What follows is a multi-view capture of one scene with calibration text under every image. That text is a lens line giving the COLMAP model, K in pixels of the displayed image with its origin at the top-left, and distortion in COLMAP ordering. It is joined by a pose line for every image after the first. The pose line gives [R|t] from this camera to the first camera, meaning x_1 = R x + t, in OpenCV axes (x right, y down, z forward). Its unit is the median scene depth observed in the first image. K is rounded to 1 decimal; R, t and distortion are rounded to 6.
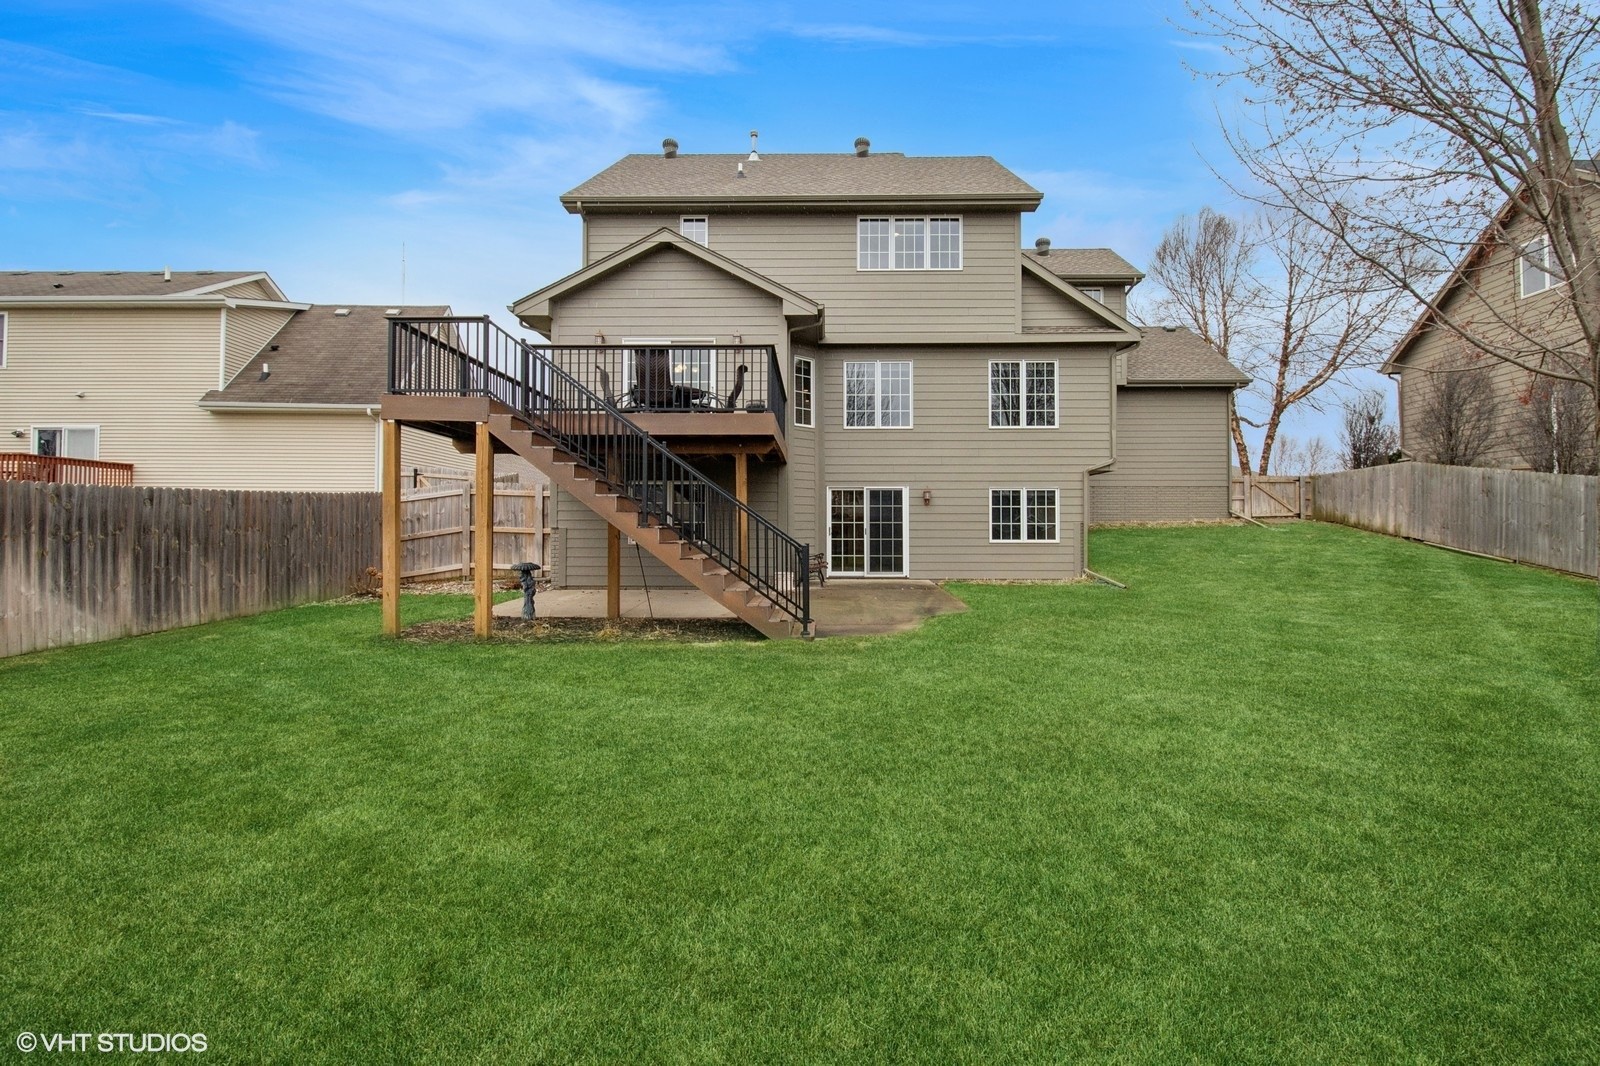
lens RADIAL K [[745.9, 0, 808.1], [0, 745.9, 520.1], [0, 0, 1]] dist [-0.013294, -0.001413]
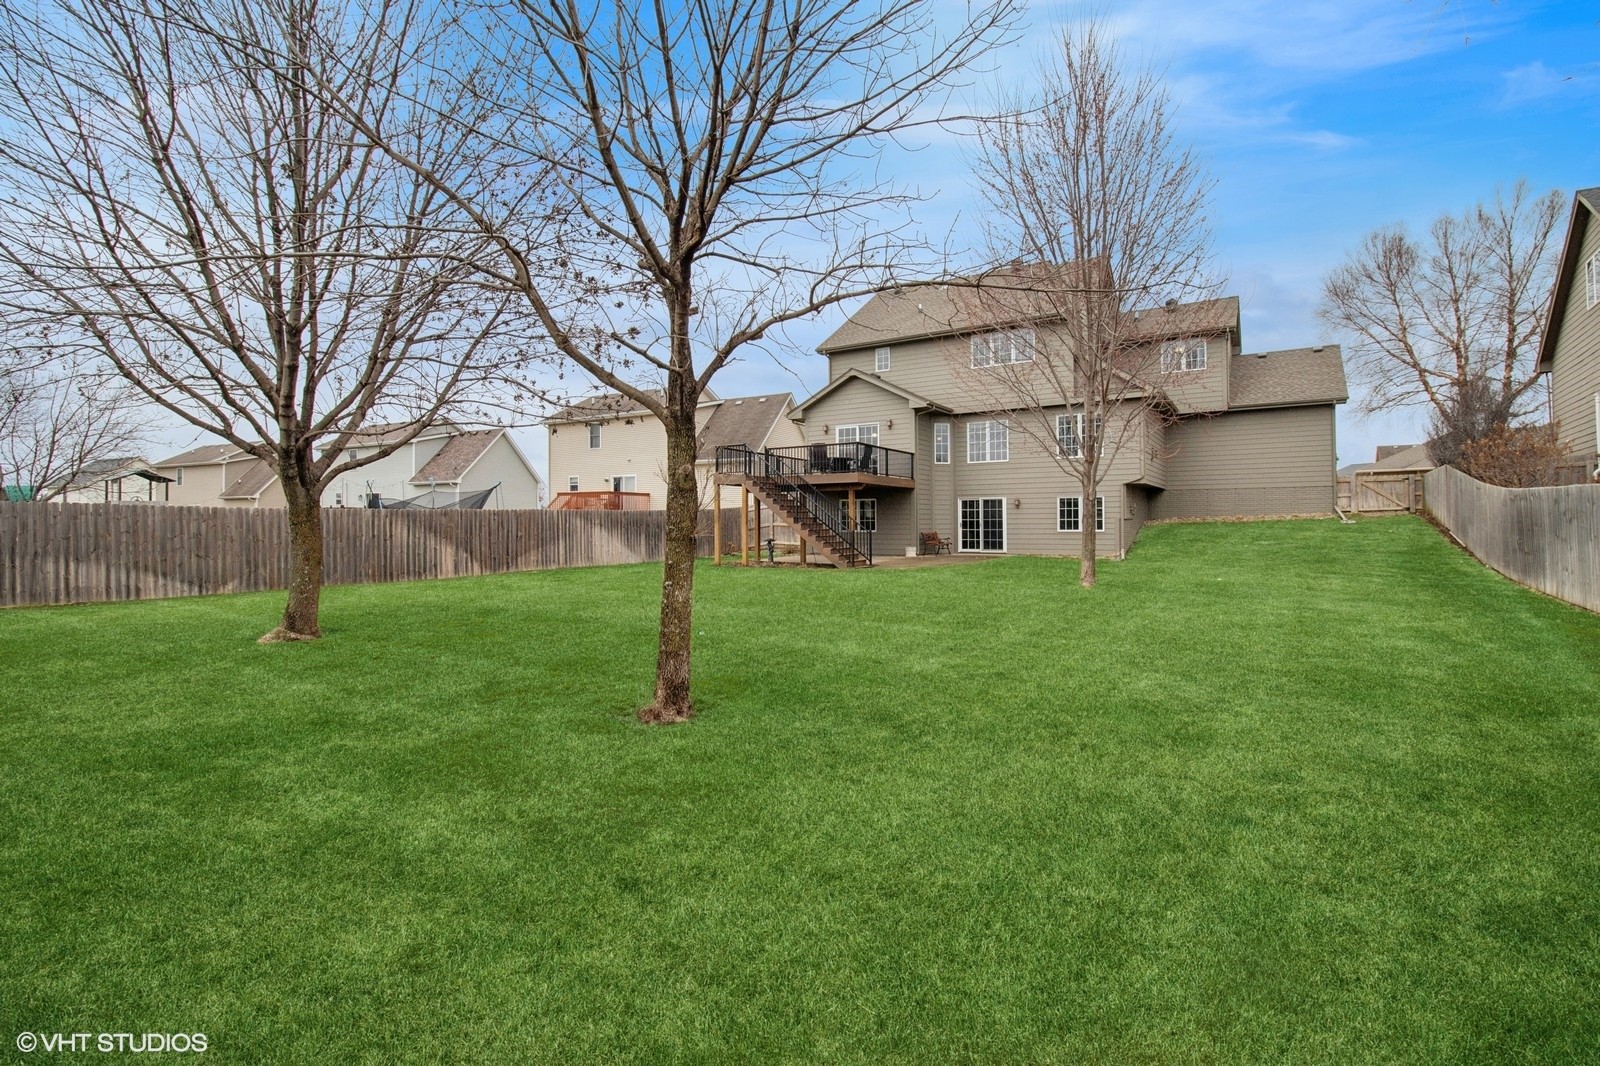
lens RADIAL K [[745.9, 0, 797.7], [0, 745.9, 532.6], [0, 0, 1]] dist [-0.013294, -0.001413]
pose [[0.848877, -0.000867, -0.528590, 0.606551], [0.011464, 0.999794, 0.016771, -0.000246], [0.528467, -0.020297, 0.848711, -0.619973]]
